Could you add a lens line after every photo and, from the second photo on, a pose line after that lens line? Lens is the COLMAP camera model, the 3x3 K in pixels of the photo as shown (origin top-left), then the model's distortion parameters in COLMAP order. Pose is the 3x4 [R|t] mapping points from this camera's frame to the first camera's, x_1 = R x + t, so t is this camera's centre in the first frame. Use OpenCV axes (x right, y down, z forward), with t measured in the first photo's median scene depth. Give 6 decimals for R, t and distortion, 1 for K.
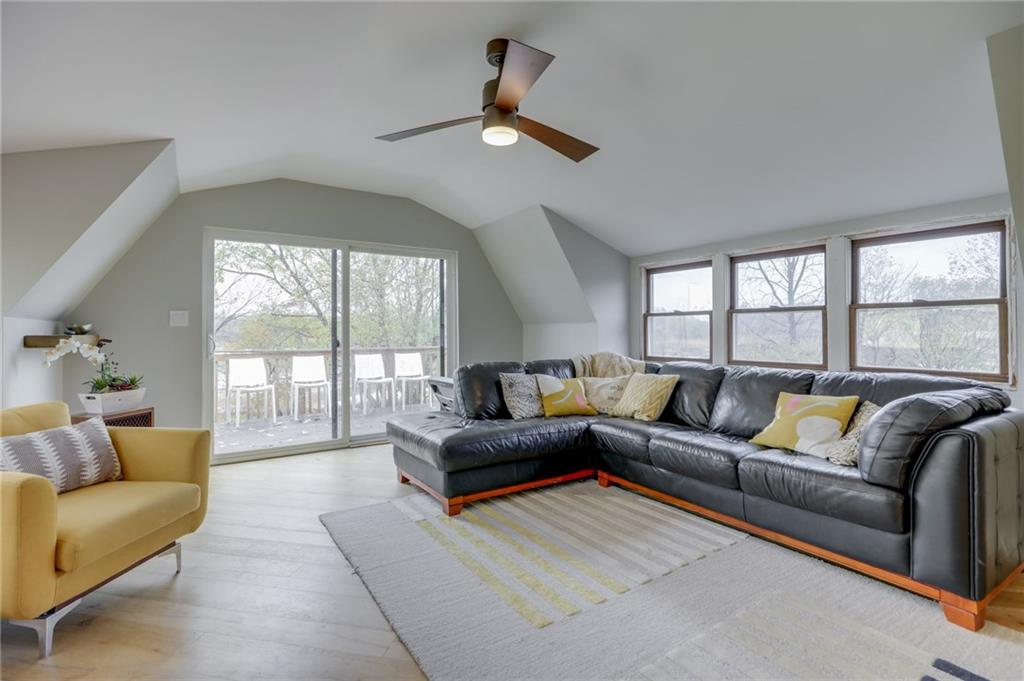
lens RADIAL K [[484.3, 0, 510.3], [0, 484.3, 329.7], [0, 0, 1]] dist [0.000510, 0.000181]
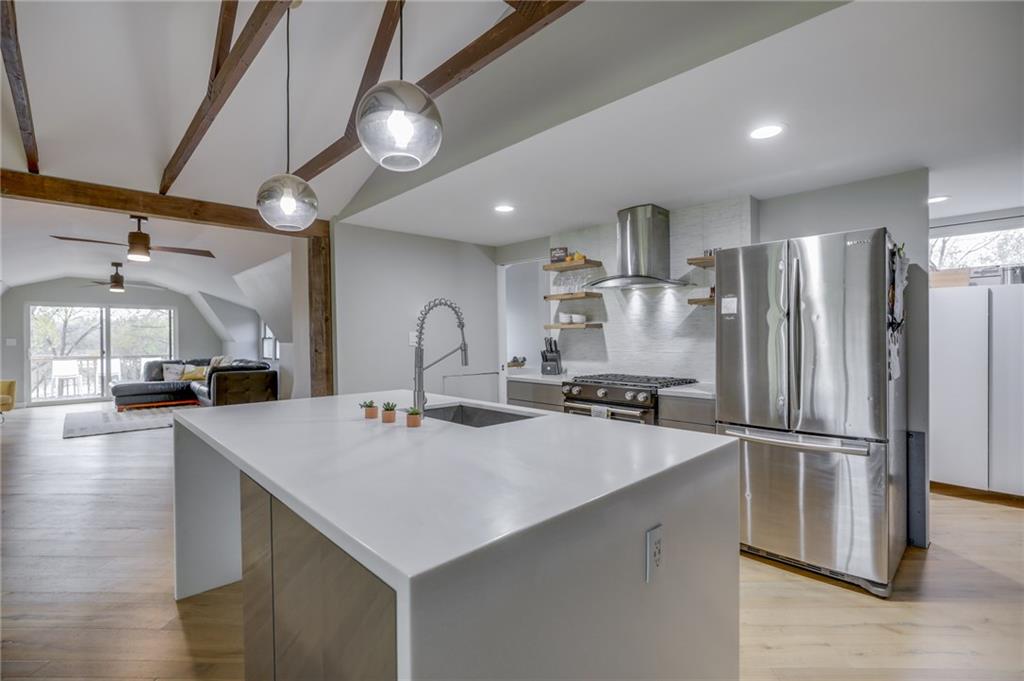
lens RADIAL K [[480.4, 0, 512.0], [0, 480.4, 340.5], [0, 0, 1]] dist [-0.002370, -0.000290]
pose [[0.986560, -0.002471, 0.163378, 1.397302], [0.001180, 0.999967, 0.008002, -0.049691], [-0.163392, -0.007702, 0.986531, -1.785750]]
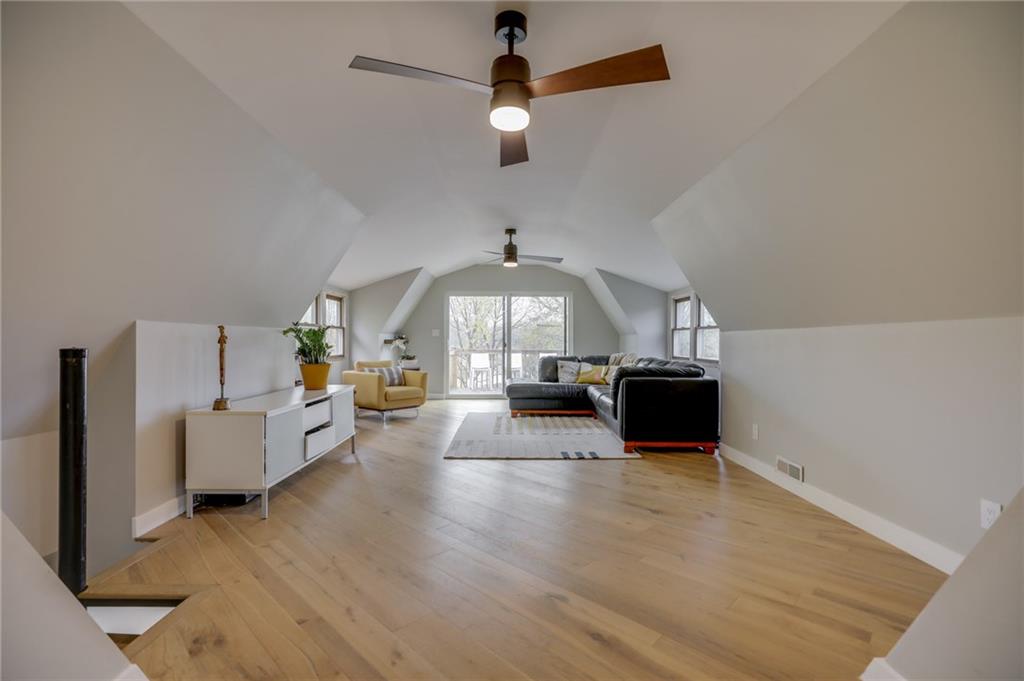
lens RADIAL K [[480.4, 0, 512.0], [0, 480.4, 340.5], [0, 0, 1]] dist [-0.002370, -0.000290]
pose [[0.844666, 0.008004, -0.535233, 0.903912], [-0.006052, 0.999967, 0.005403, -0.000797], [0.535259, -0.001324, 0.844687, -0.780448]]
